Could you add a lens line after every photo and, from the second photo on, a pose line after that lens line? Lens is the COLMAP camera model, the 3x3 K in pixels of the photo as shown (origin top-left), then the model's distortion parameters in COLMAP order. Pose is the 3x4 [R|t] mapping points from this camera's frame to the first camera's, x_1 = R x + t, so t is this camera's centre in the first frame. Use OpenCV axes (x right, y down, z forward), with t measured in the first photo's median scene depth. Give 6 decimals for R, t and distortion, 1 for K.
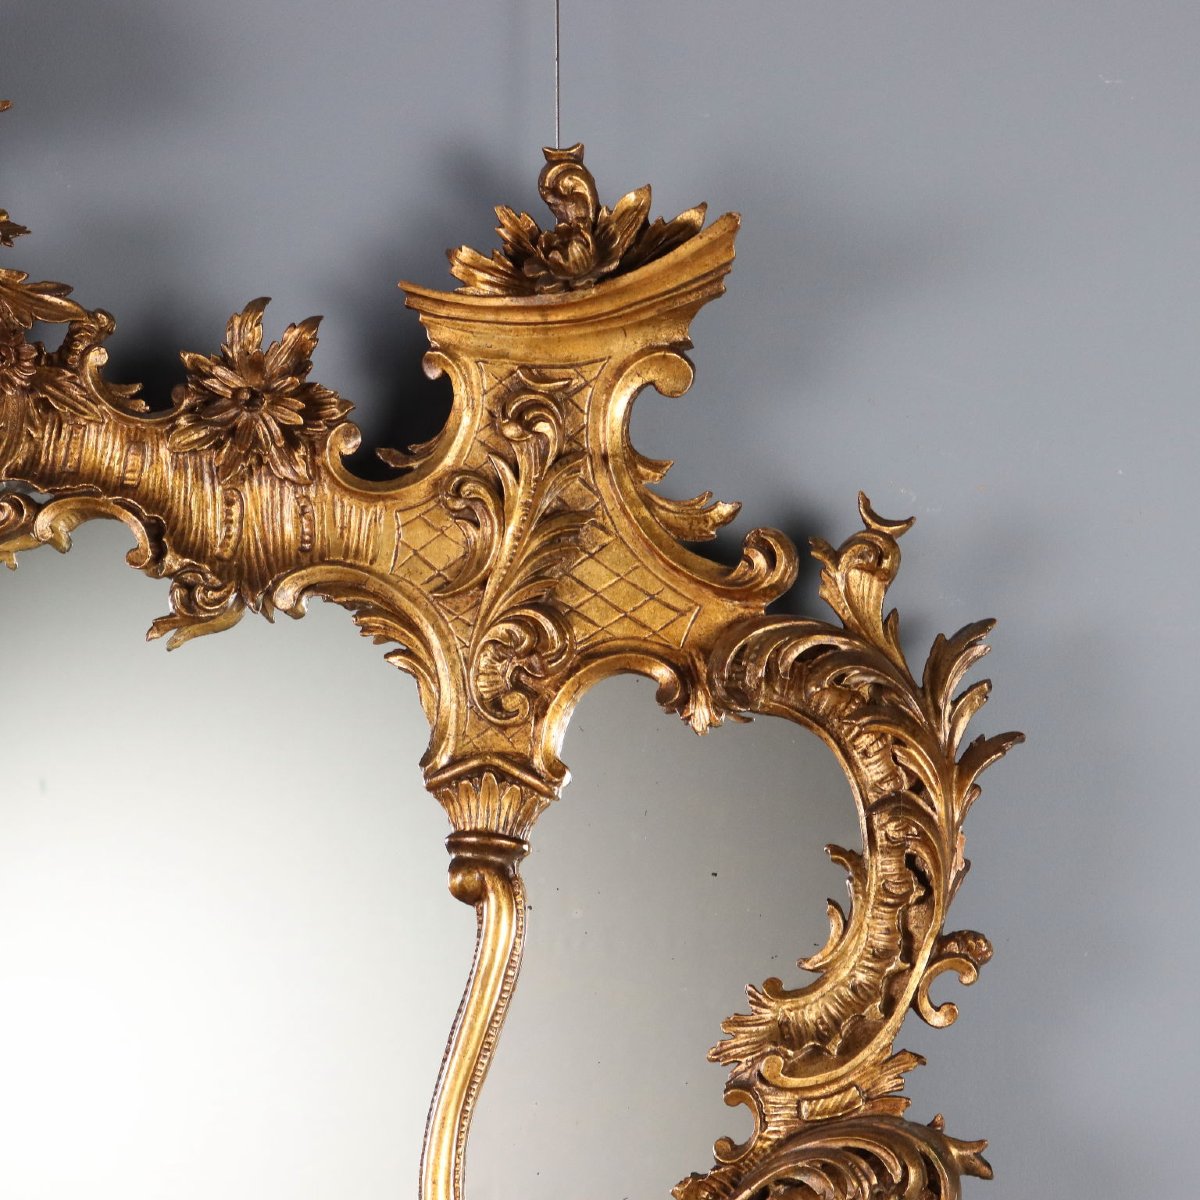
lens RADIAL K [[3399.1, 0, 600.0], [0, 3399.1, 600.0], [0, 0, 1]] dist [0.000575, 0.031797]
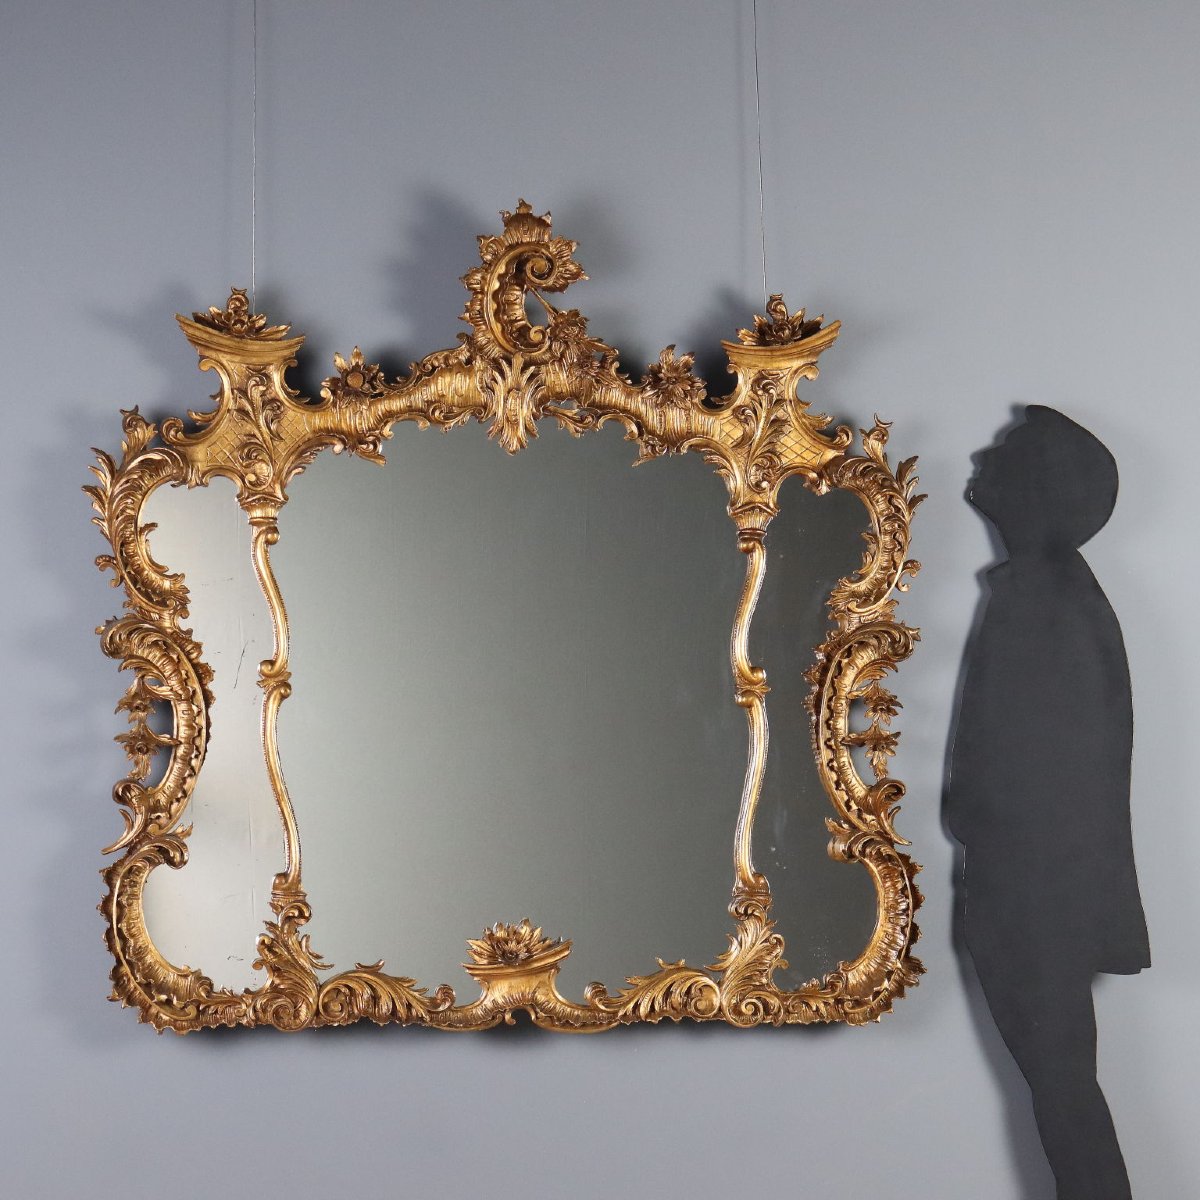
lens RADIAL K [[3213.6, 0, 601.2], [0, 3213.6, 556.8], [0, 0, 1]] dist [-0.042056, -0.063536]
pose [[0.970043, -0.008642, 0.242780, -0.834815], [-0.003787, 0.998708, 0.050680, -0.047994], [-0.242904, -0.050081, 0.968757, -1.660641]]
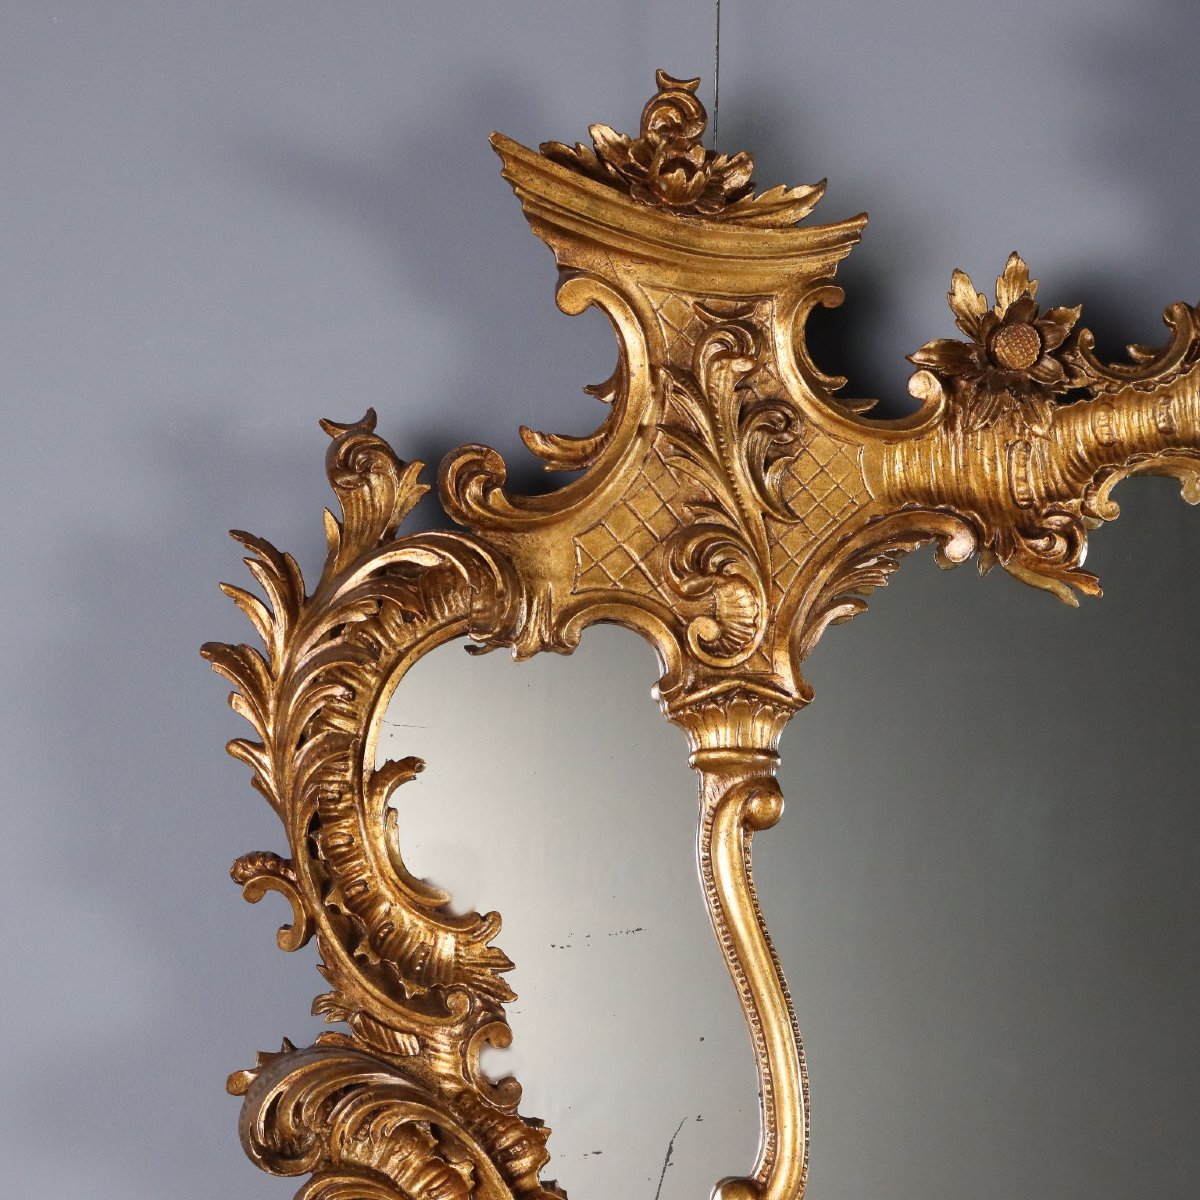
lens RADIAL K [[2743.6, 0, 600.0], [0, 2743.6, 600.0], [0, 0, 1]] dist [-0.005200, 0.080147]
pose [[0.986136, 0.021568, 0.164533, -0.620228], [-0.021771, 0.999763, -0.000574, 0.016436], [-0.164506, -0.003016, 0.986371, 0.274556]]
